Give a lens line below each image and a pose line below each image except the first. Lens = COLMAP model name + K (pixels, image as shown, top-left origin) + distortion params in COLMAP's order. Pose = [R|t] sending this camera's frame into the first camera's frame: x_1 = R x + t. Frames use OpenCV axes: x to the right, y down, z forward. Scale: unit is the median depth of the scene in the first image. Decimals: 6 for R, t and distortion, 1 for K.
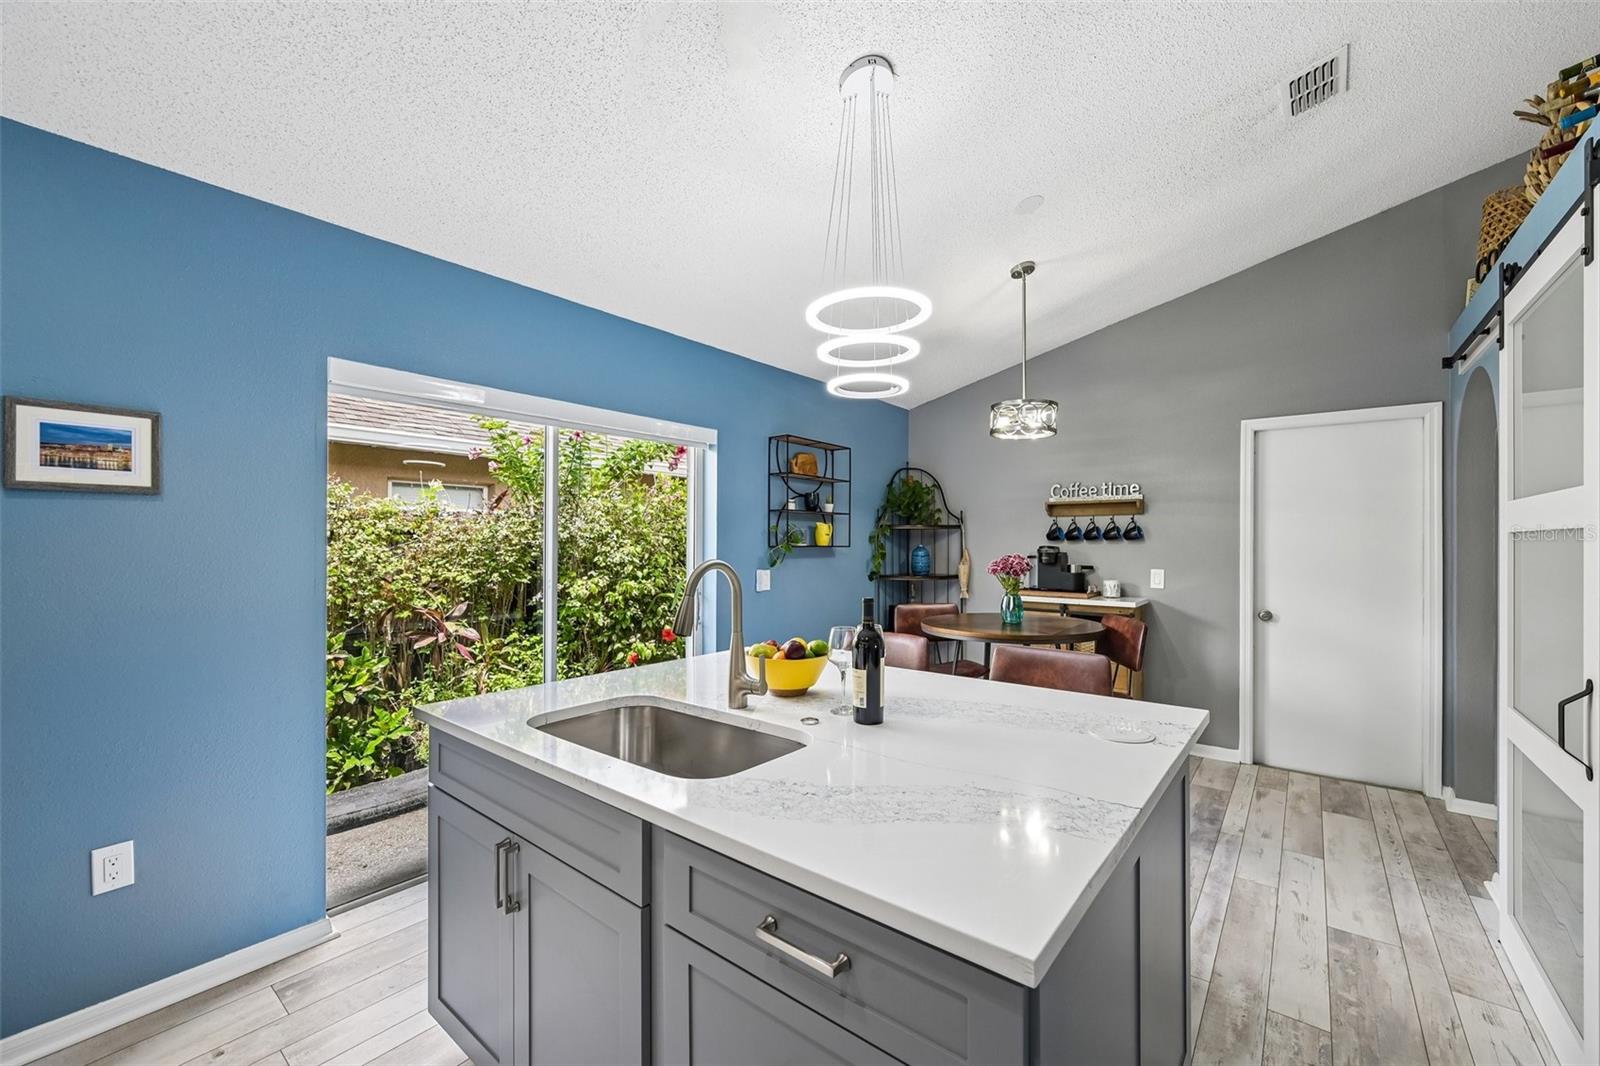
lens RADIAL K [[641.7, 0, 804.4], [0, 641.7, 532.1], [0, 0, 1]] dist [0.000021, -0.000058]
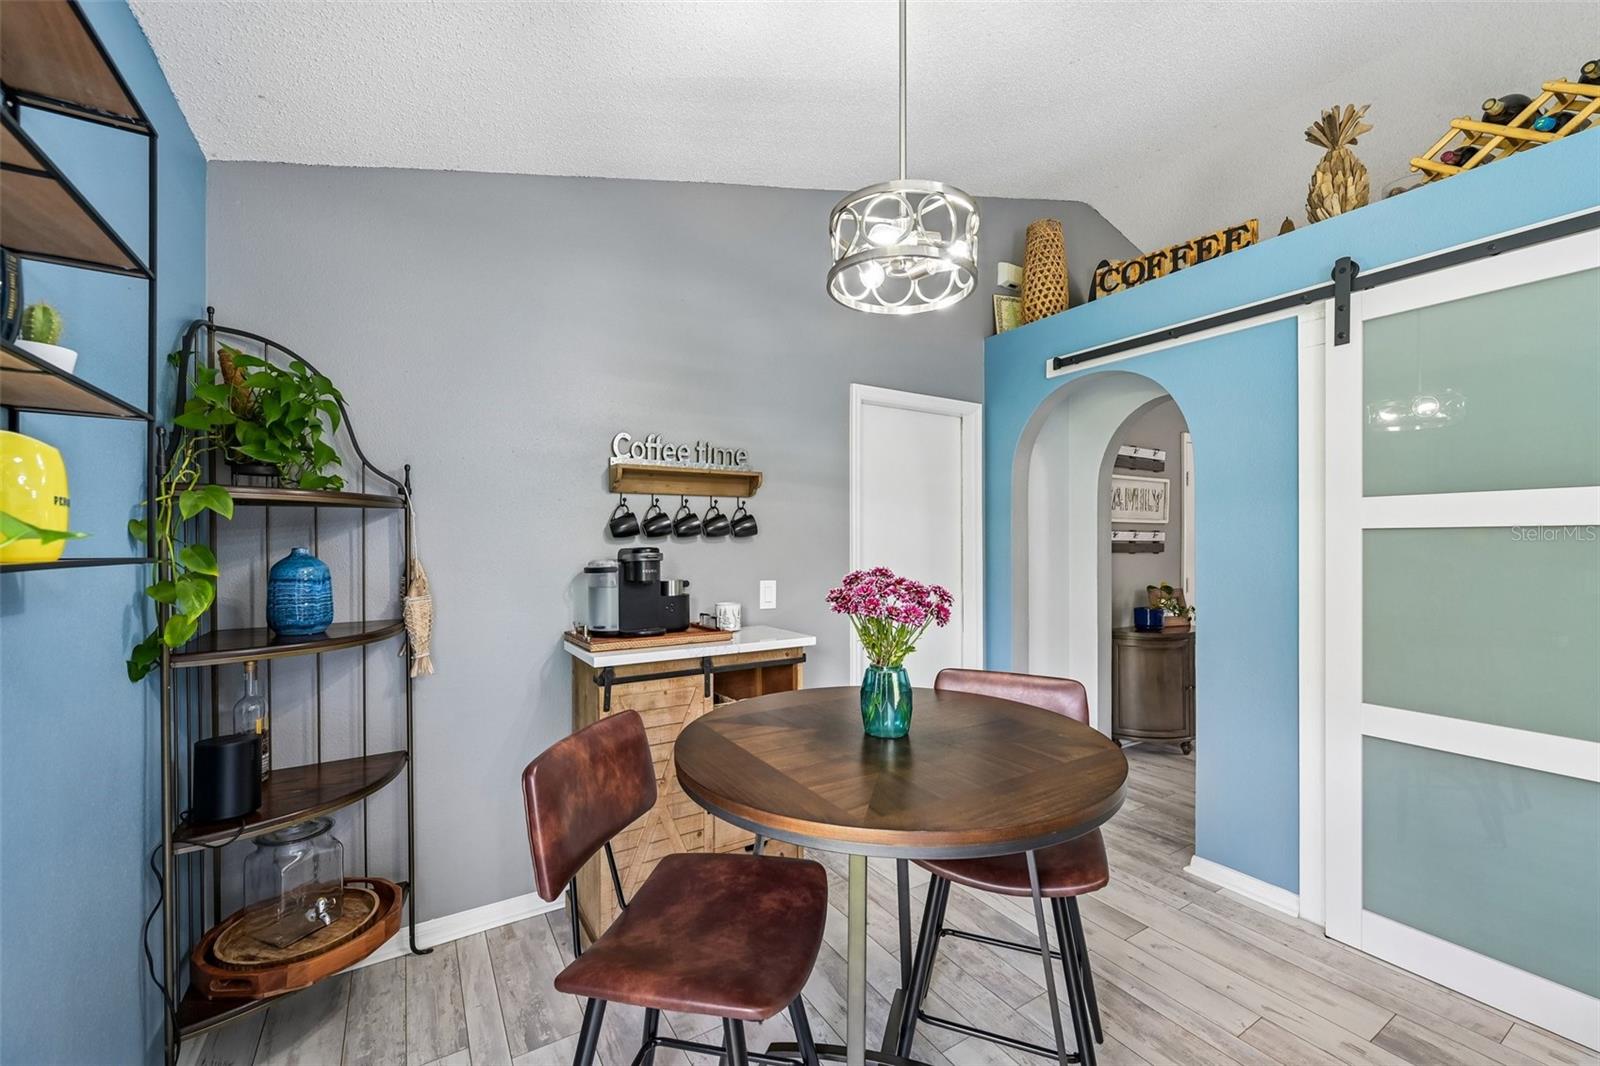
lens RADIAL K [[641.7, 0, 804.4], [0, 641.7, 532.1], [0, 0, 1]] dist [0.000021, -0.000058]
pose [[0.320055, 0.016407, 0.947257, -0.067183], [-0.009998, 0.999853, -0.013941, 0.015290], [-0.947346, -0.005009, 0.320172, 0.713863]]
